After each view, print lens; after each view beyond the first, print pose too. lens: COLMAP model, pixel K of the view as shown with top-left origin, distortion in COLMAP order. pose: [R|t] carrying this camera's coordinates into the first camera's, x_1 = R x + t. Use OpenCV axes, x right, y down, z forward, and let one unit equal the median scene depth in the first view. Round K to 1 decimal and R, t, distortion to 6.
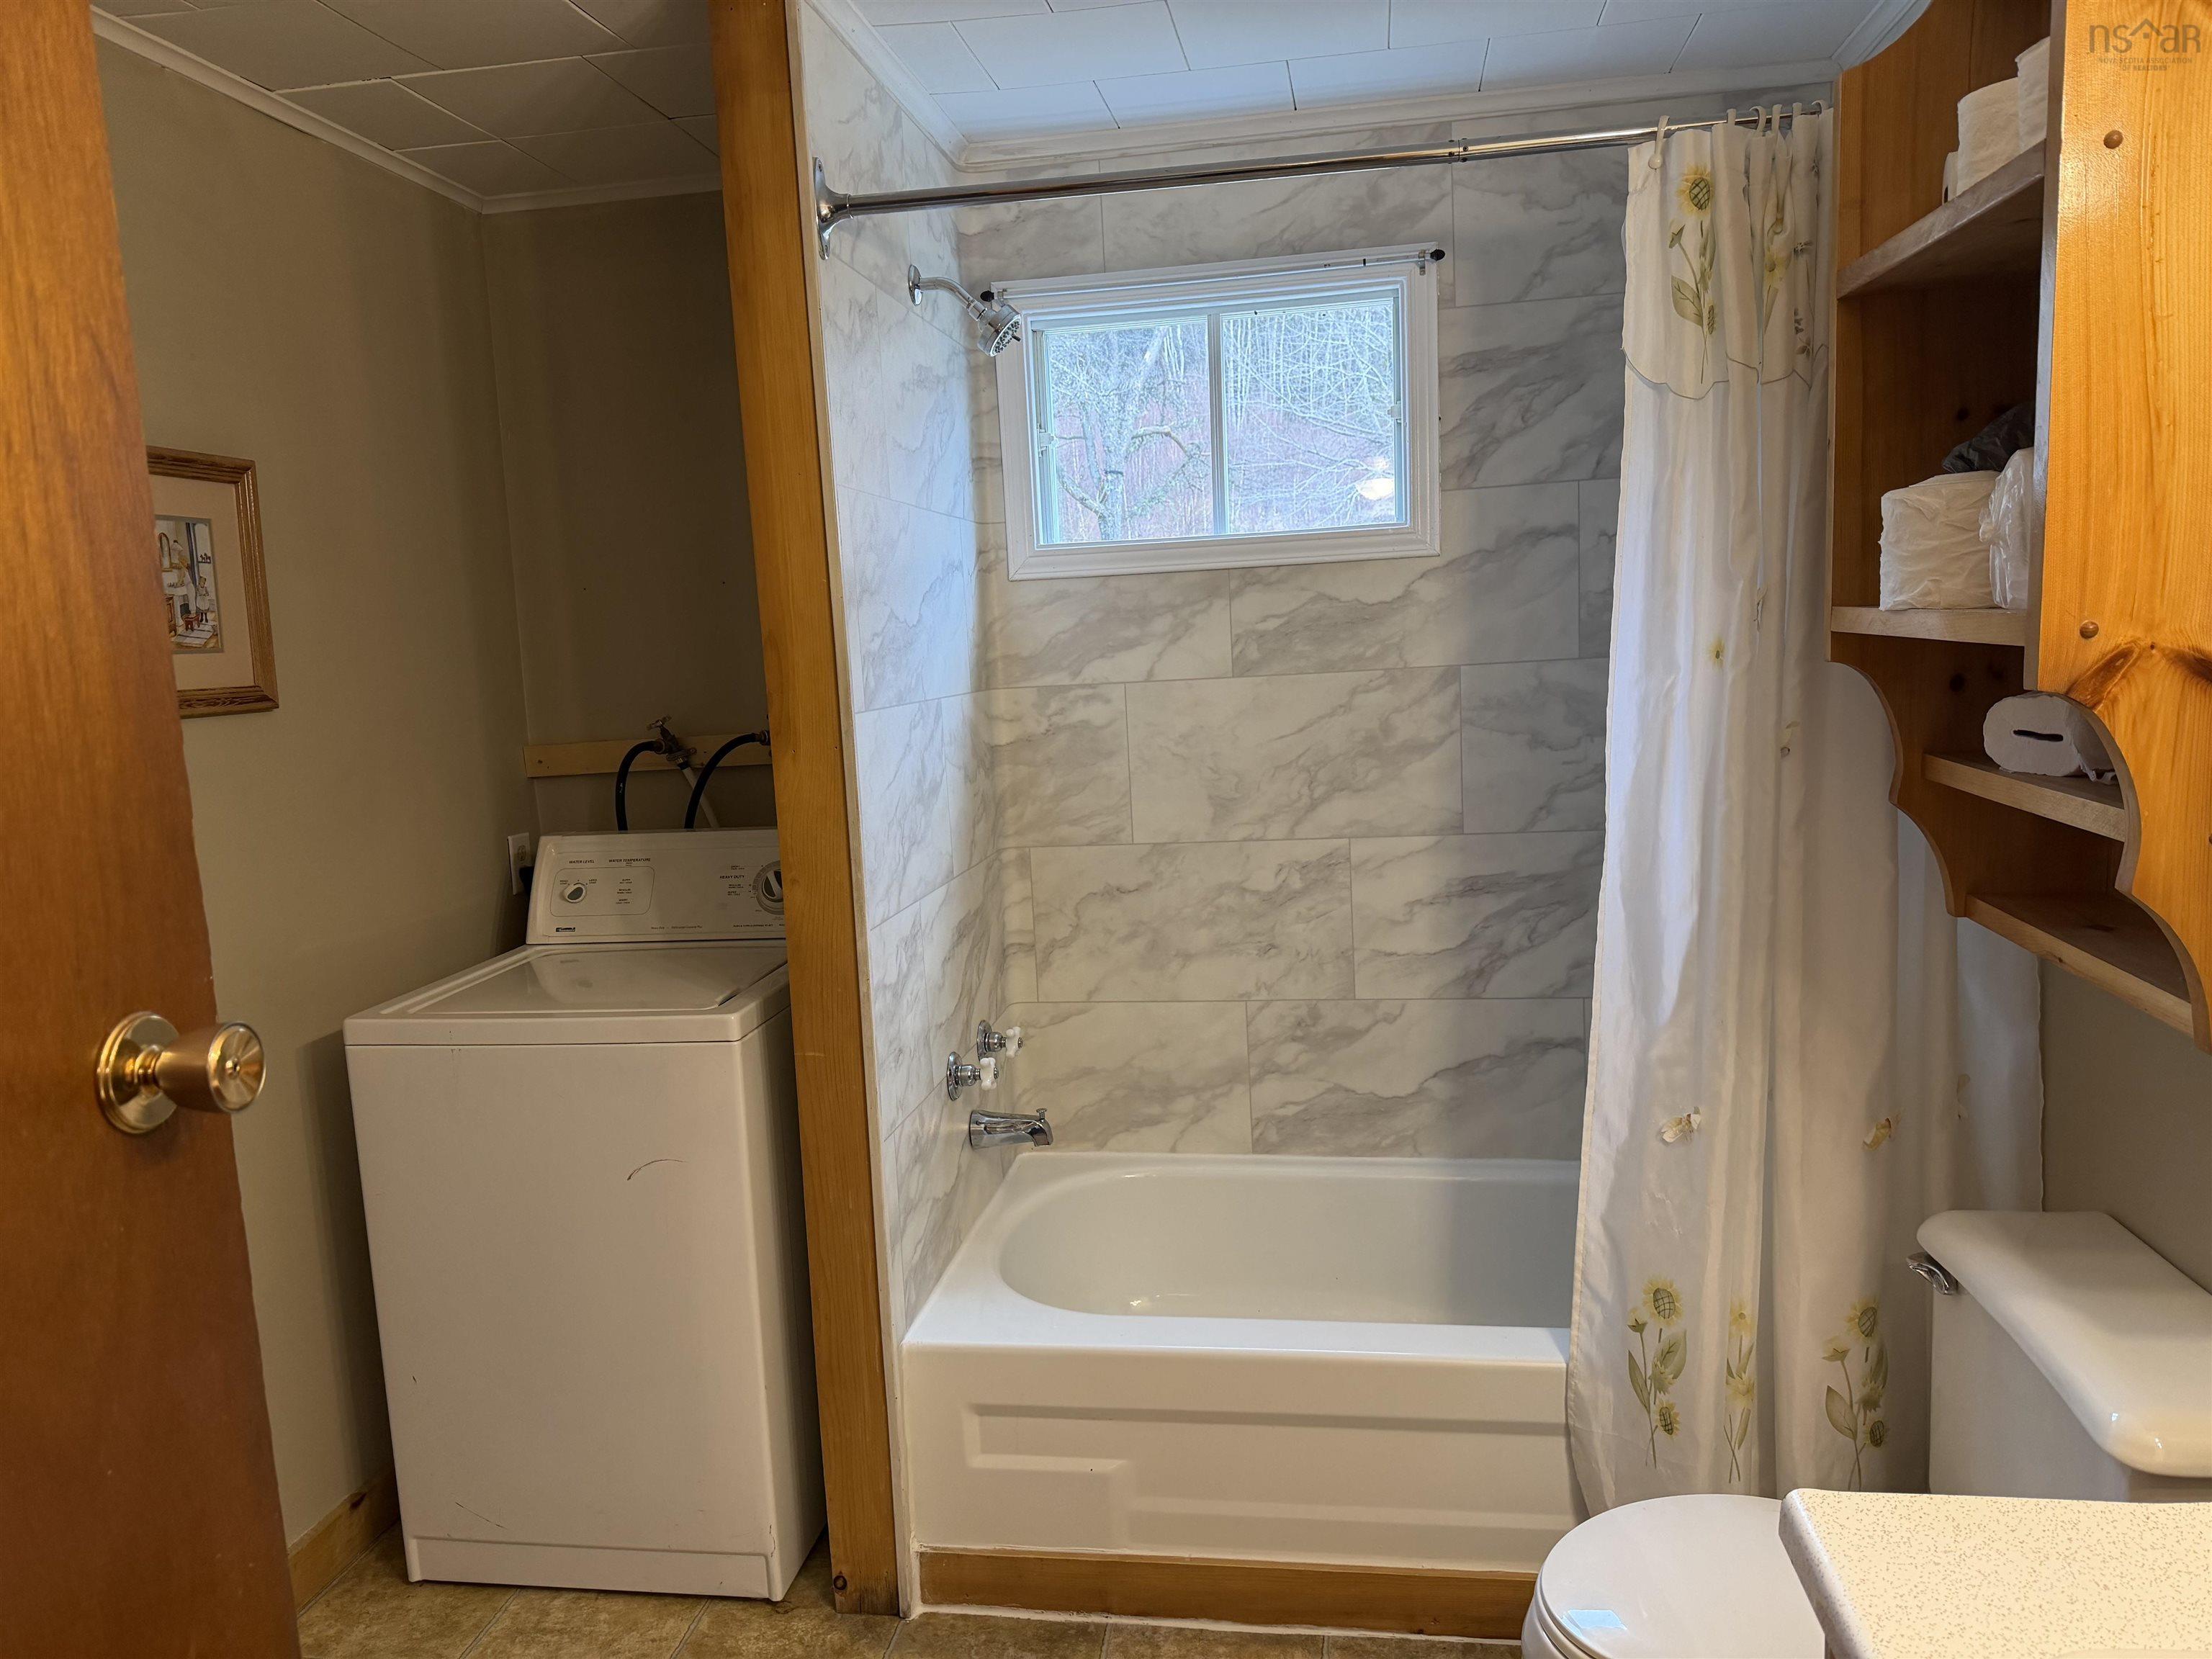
lens RADIAL K [[1535.6, 0, 1102.9], [0, 1535.6, 835.8], [0, 0, 1]] dist [0.059920, -0.085349]
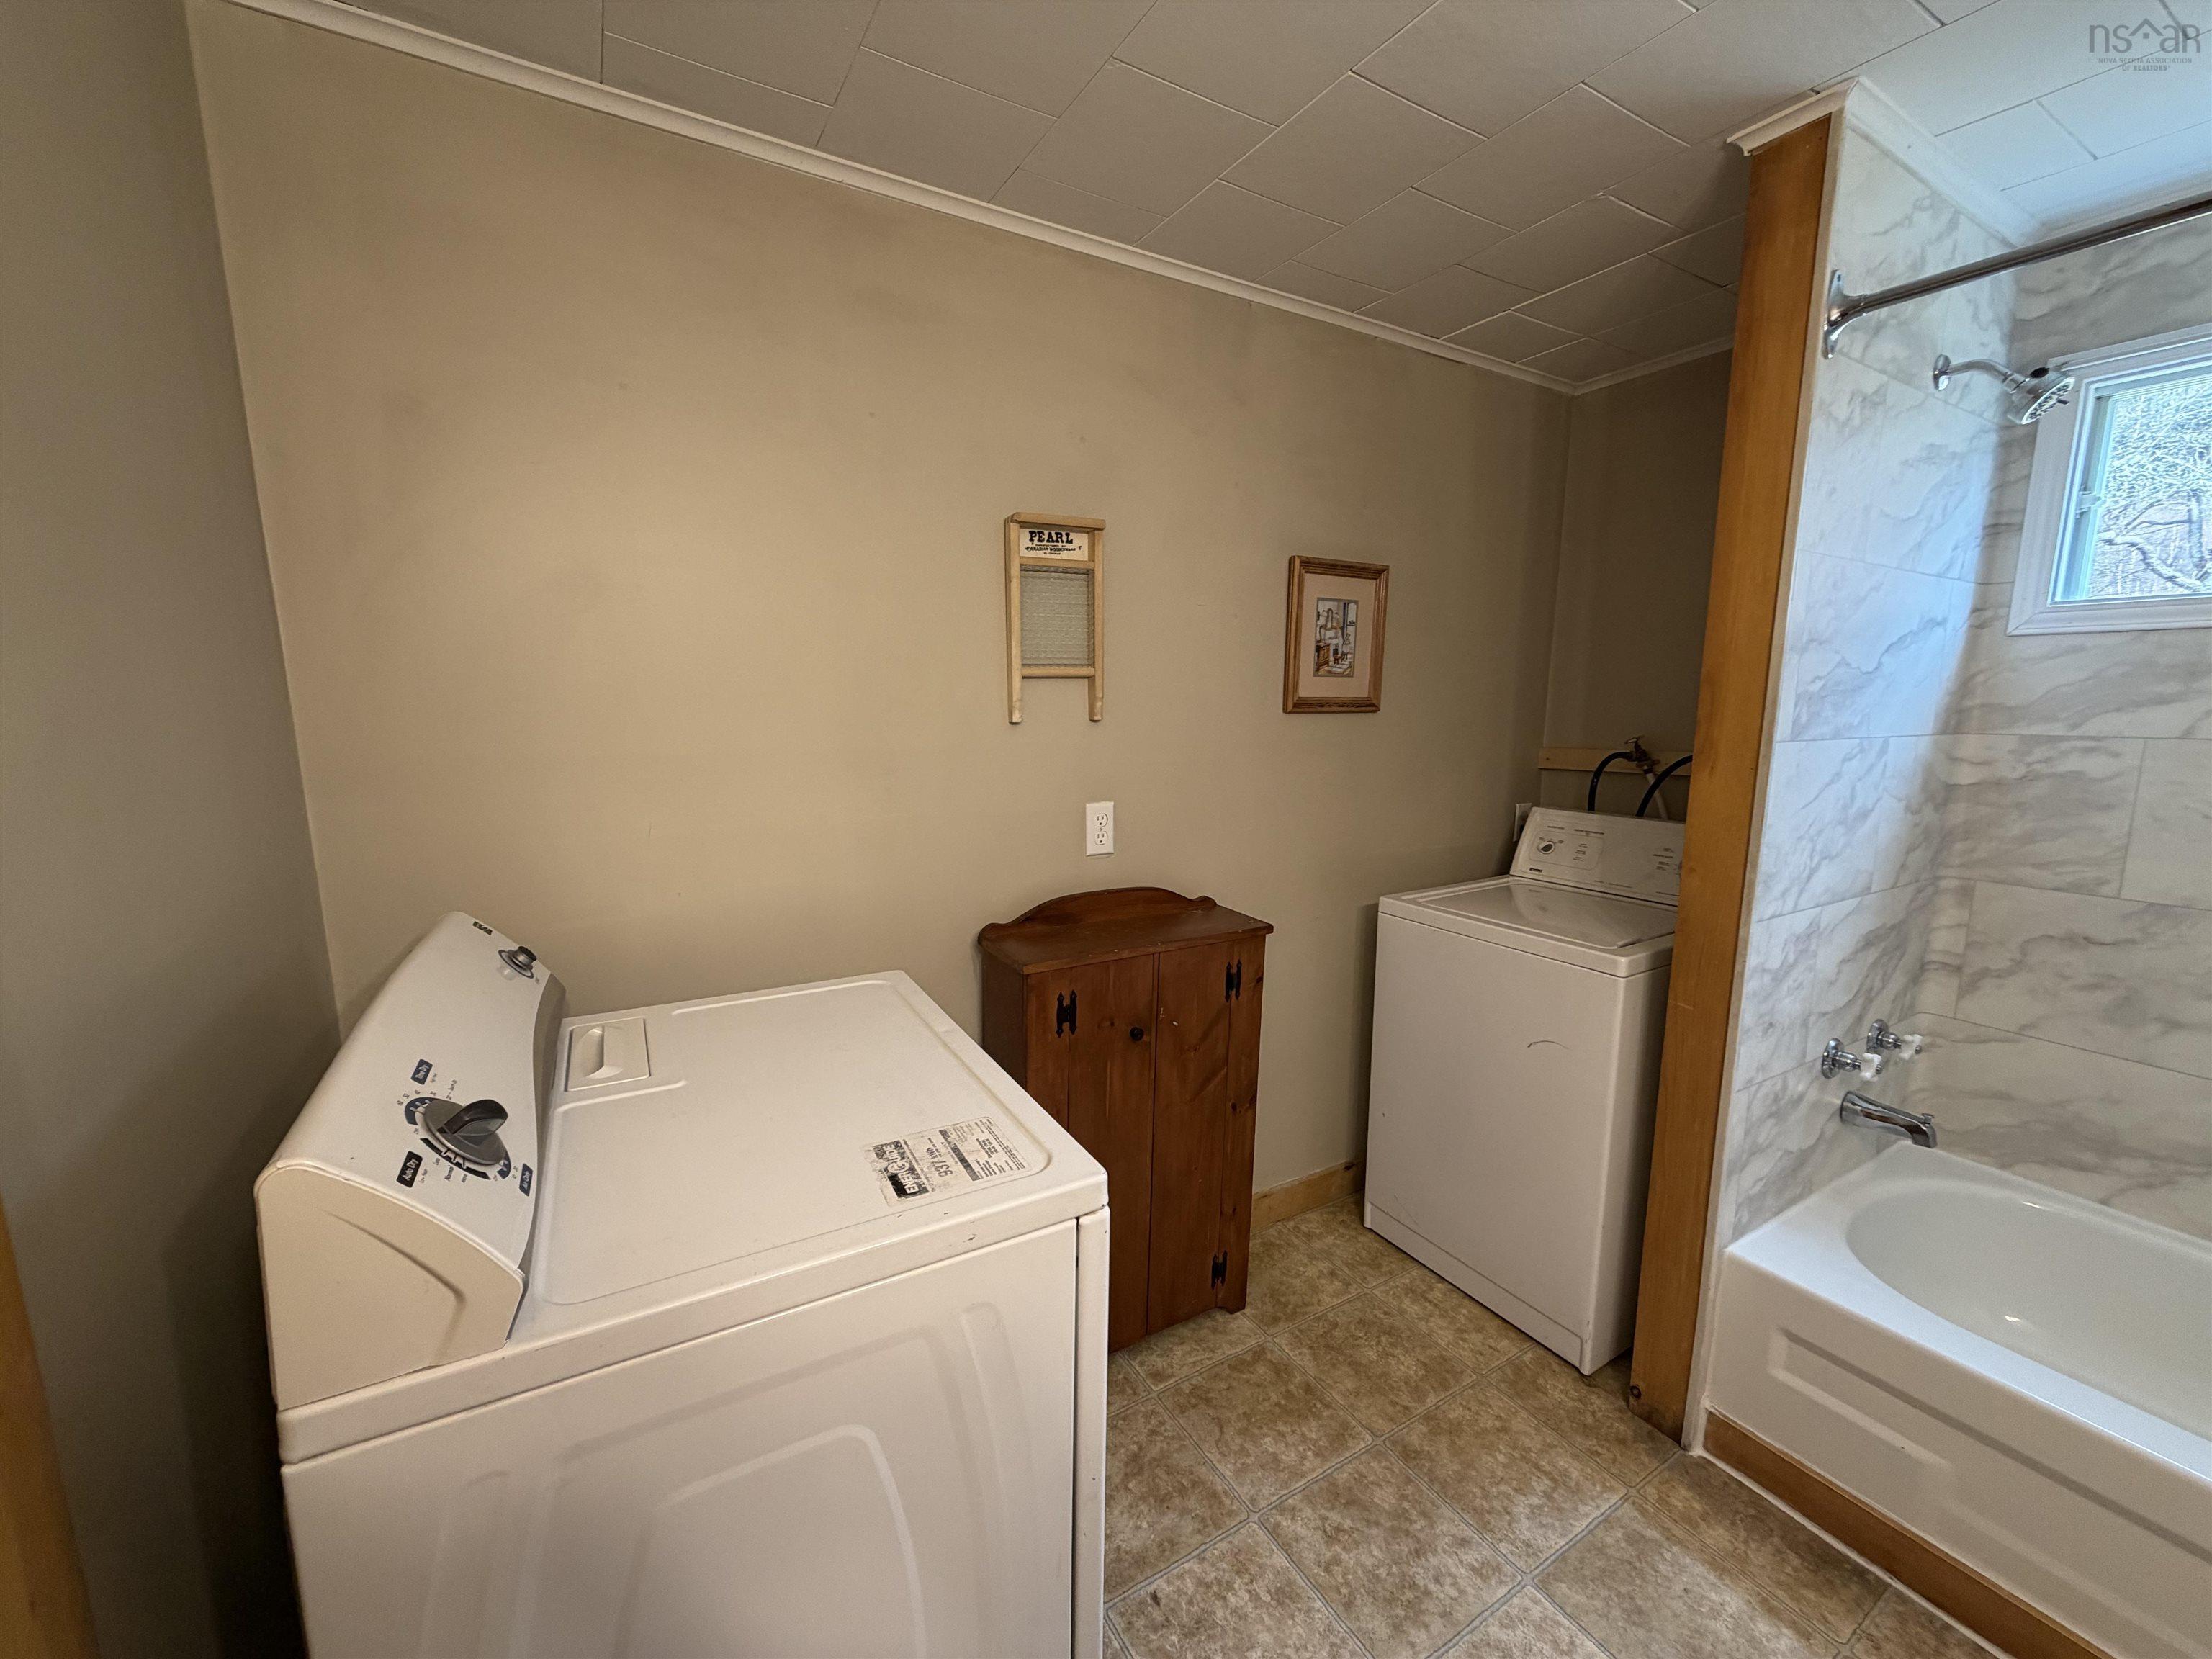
lens RADIAL K [[876.9, 0, 1093.3], [0, 876.9, 828.4], [0, 0, 1]] dist [-0.003133, 0.000766]
pose [[0.631185, 0.163480, -0.758208, 0.027822], [-0.133950, 0.985823, 0.101048, -0.010043], [0.763978, 0.037782, 0.644135, 0.139569]]
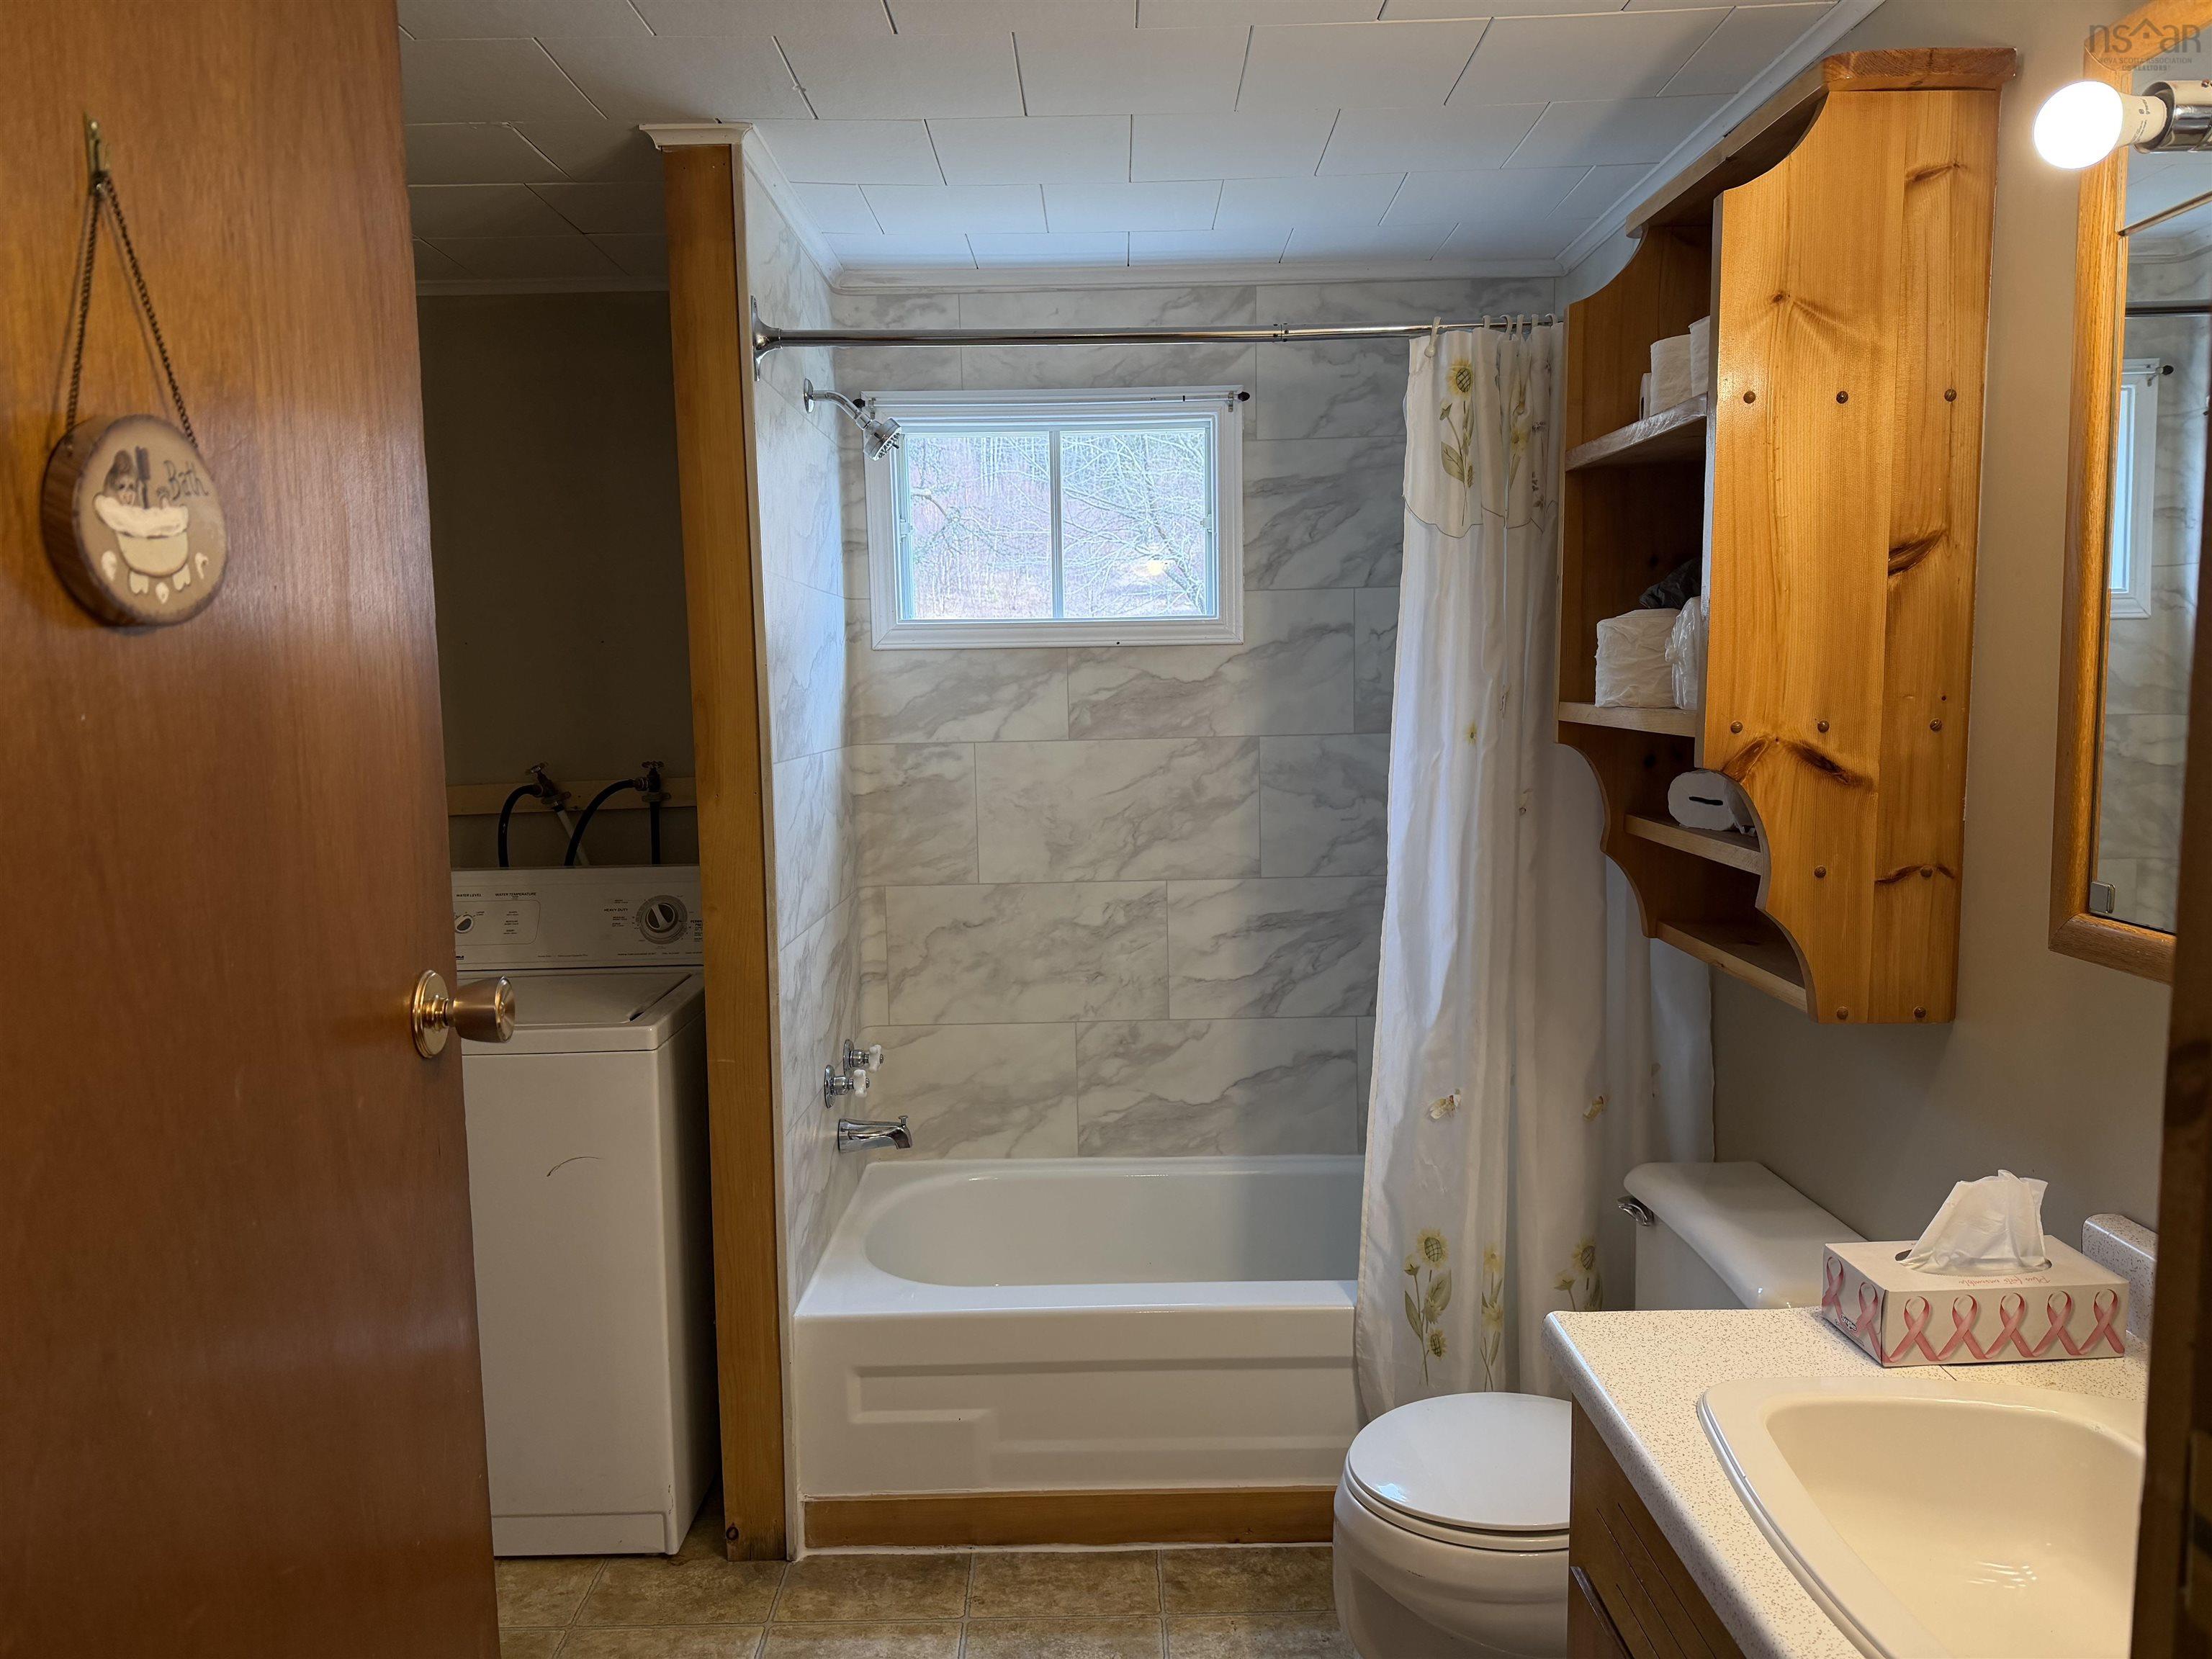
lens RADIAL K [[1535.6, 0, 1087.9], [0, 1535.6, 836.0], [0, 0, 1]] dist [0.059920, -0.085349]
pose [[0.987676, 0.015181, 0.155772, -0.096886], [-0.009328, 0.999225, -0.038236, 0.015468], [-0.156232, 0.036311, 0.987053, -0.171358]]
